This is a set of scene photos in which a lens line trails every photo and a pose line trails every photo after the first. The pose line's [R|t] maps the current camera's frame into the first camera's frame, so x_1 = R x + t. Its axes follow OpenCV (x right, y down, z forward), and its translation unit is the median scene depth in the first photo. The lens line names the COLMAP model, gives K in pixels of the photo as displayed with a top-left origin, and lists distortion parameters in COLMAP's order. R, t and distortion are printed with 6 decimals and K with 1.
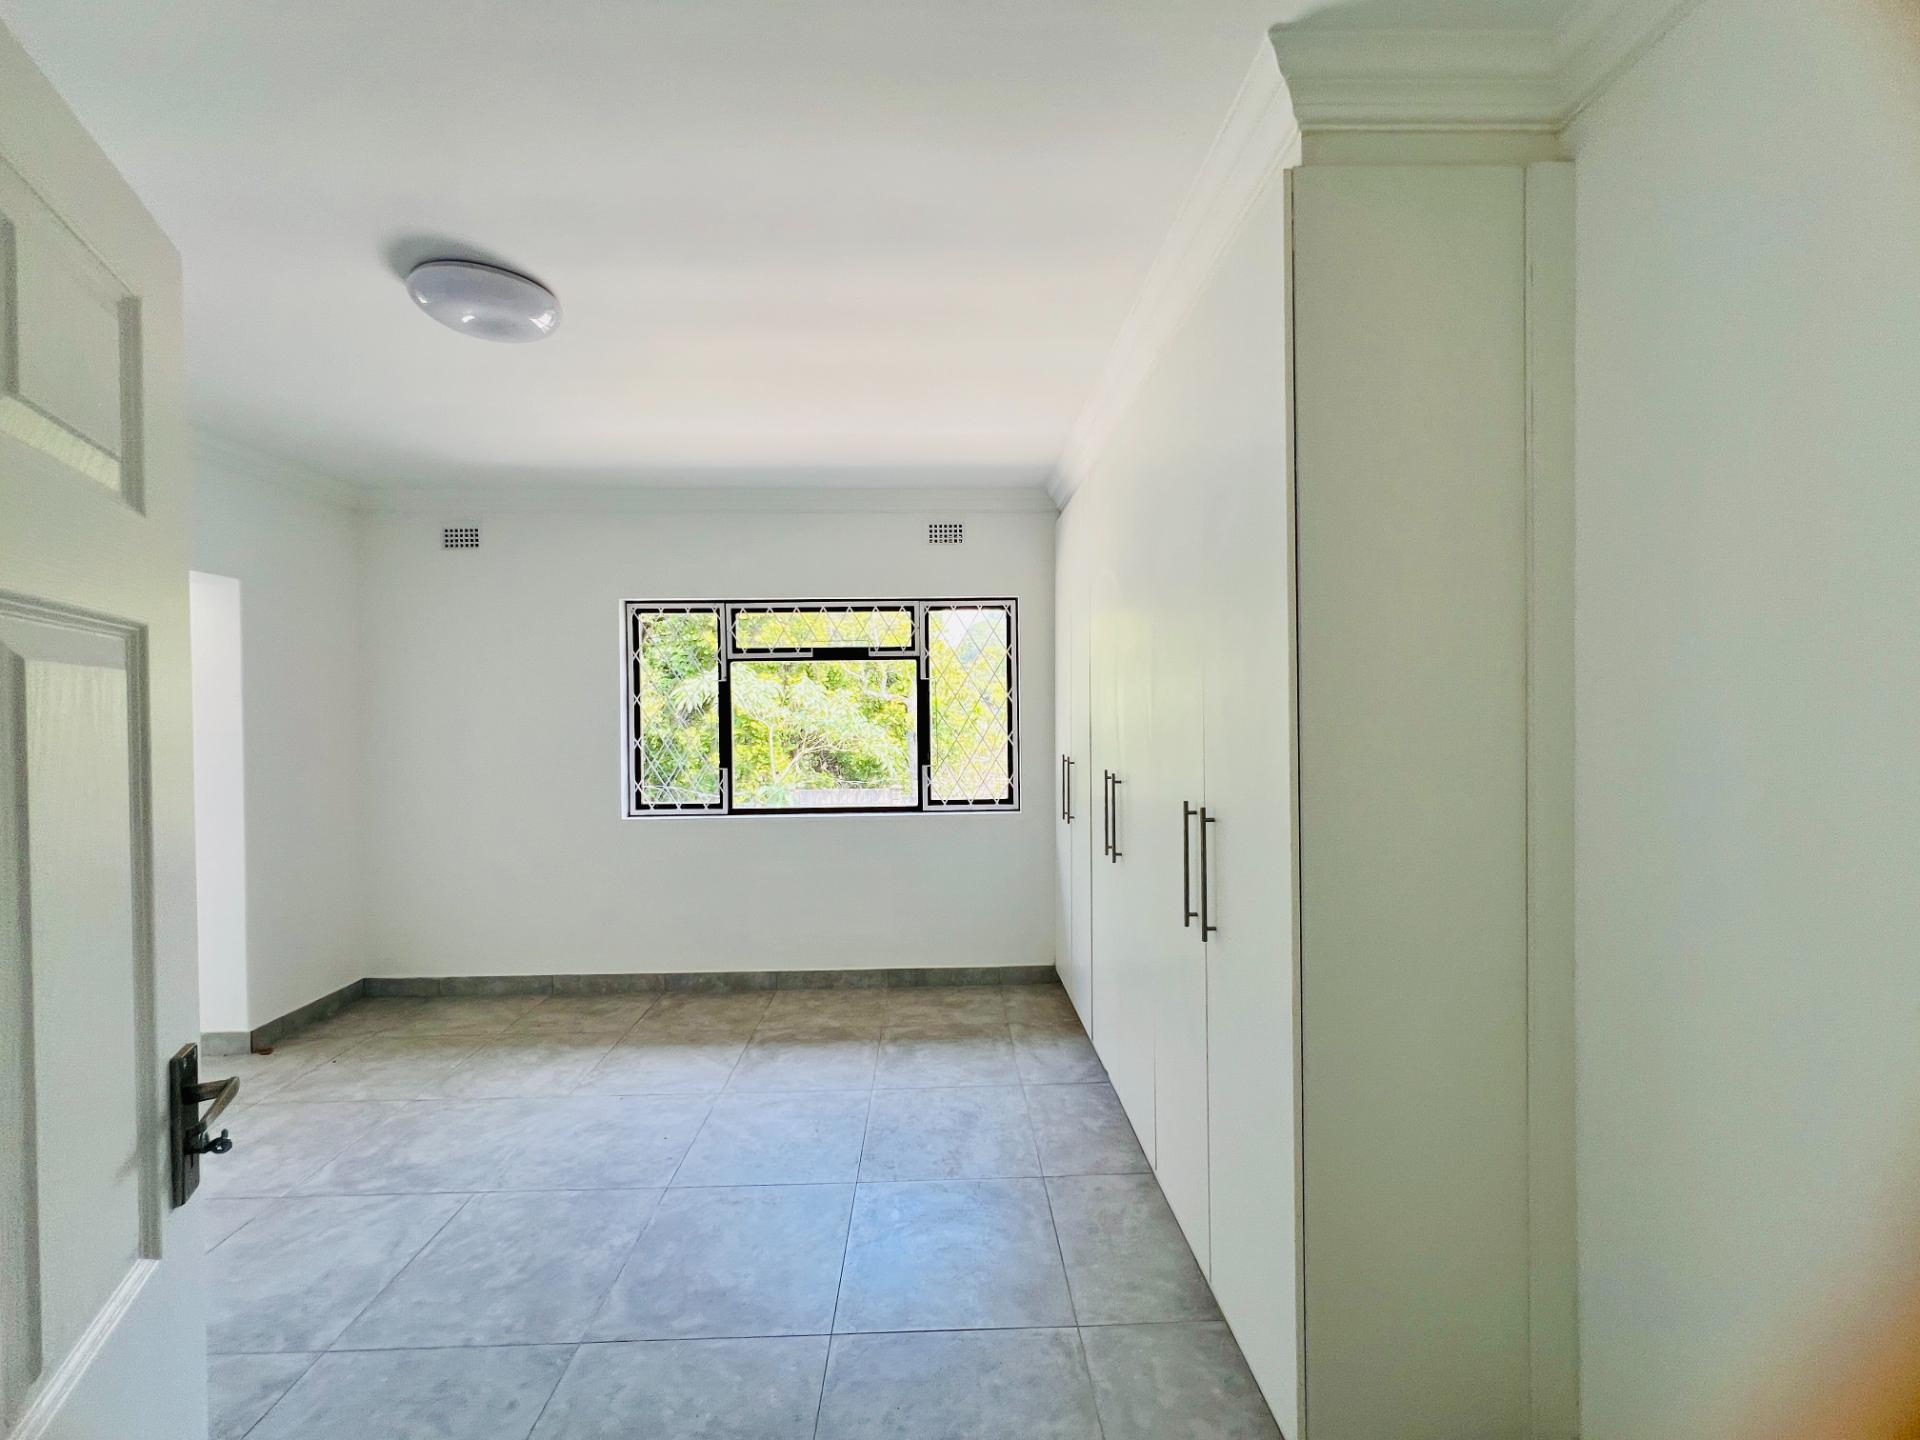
lens RADIAL K [[763.7, 0, 962.0], [0, 763.7, 706.8], [0, 0, 1]] dist [-0.002857, 0.001315]
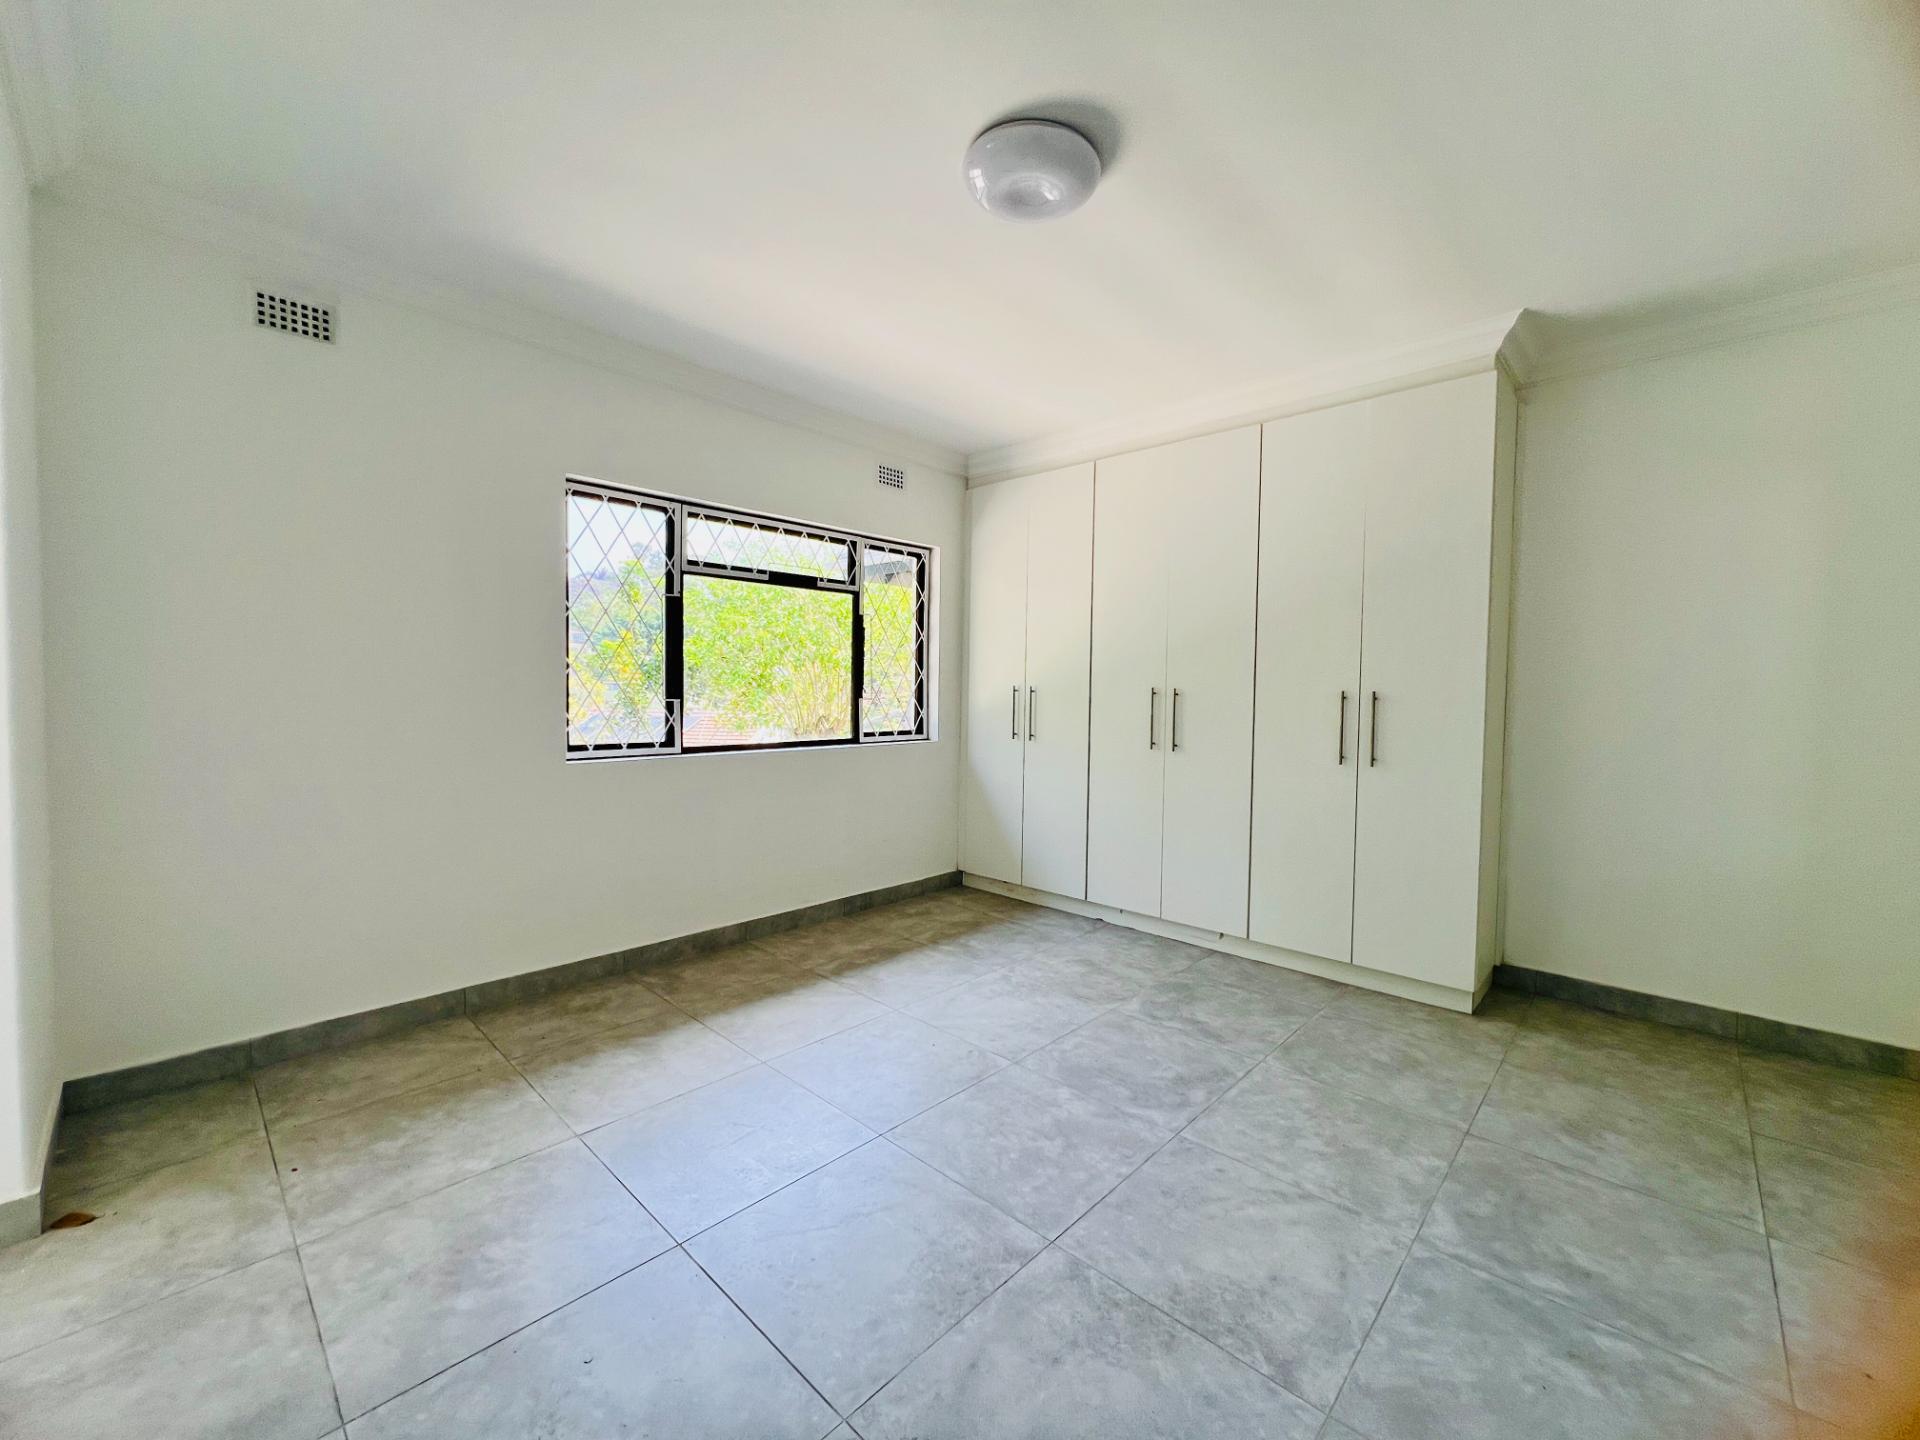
lens RADIAL K [[763.7, 0, 956.1], [0, 763.7, 709.0], [0, 0, 1]] dist [-0.002857, 0.001315]
pose [[0.711264, -0.001348, 0.702924, -0.713578], [-0.024519, 0.999342, 0.026726, 0.062841], [-0.702497, -0.036244, 0.710763, 0.185389]]
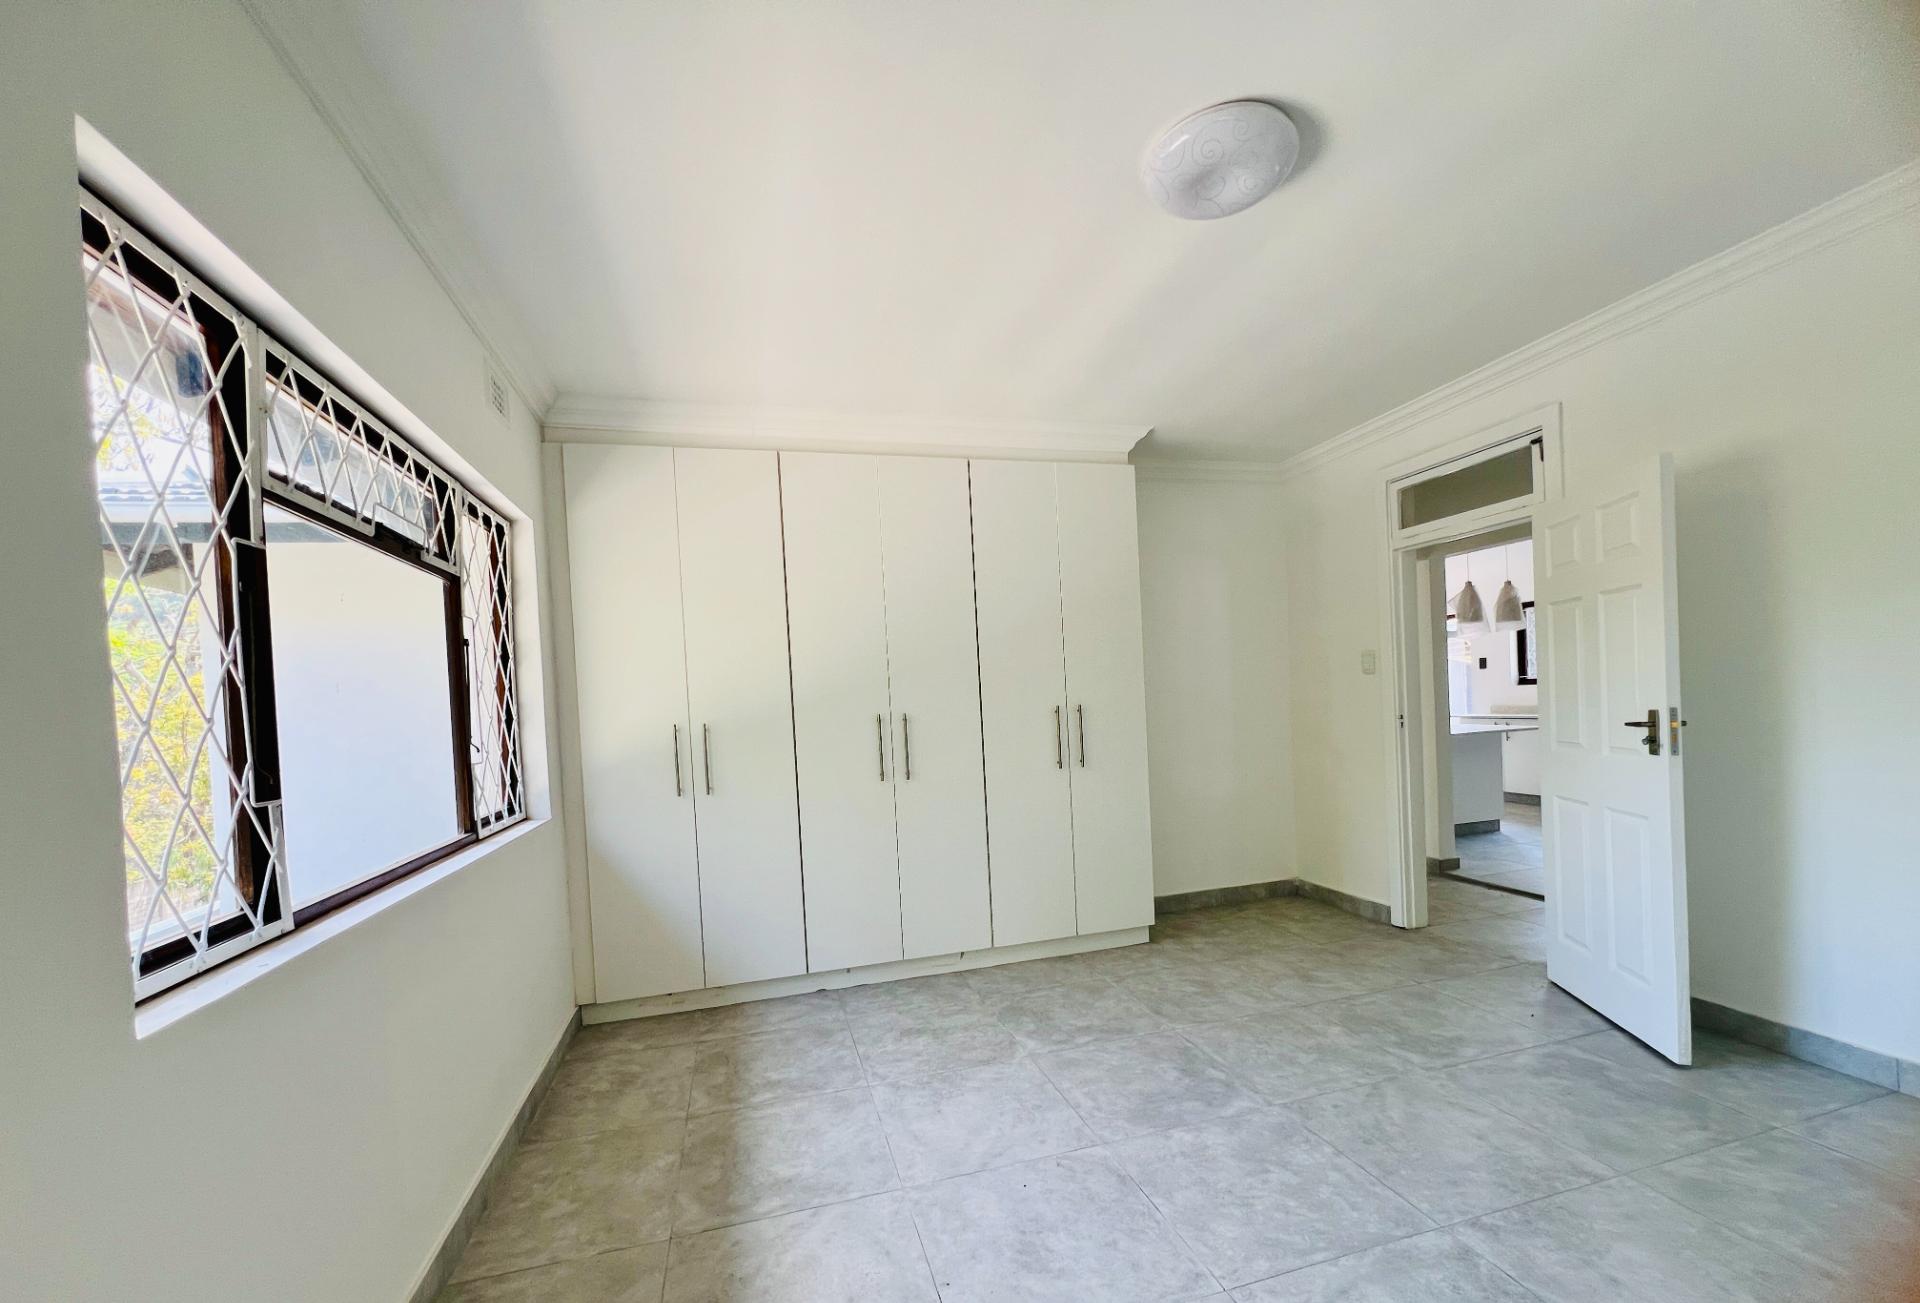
lens RADIAL K [[766.3, 0, 950.4], [0, 766.3, 710.7], [0, 0, 1]] dist [-0.001783, -0.000867]
pose [[-0.232097, 0.016965, 0.972545, -0.745535], [0.047495, 0.998853, -0.006089, 0.061357], [-0.971533, 0.044778, -0.232636, 0.815629]]
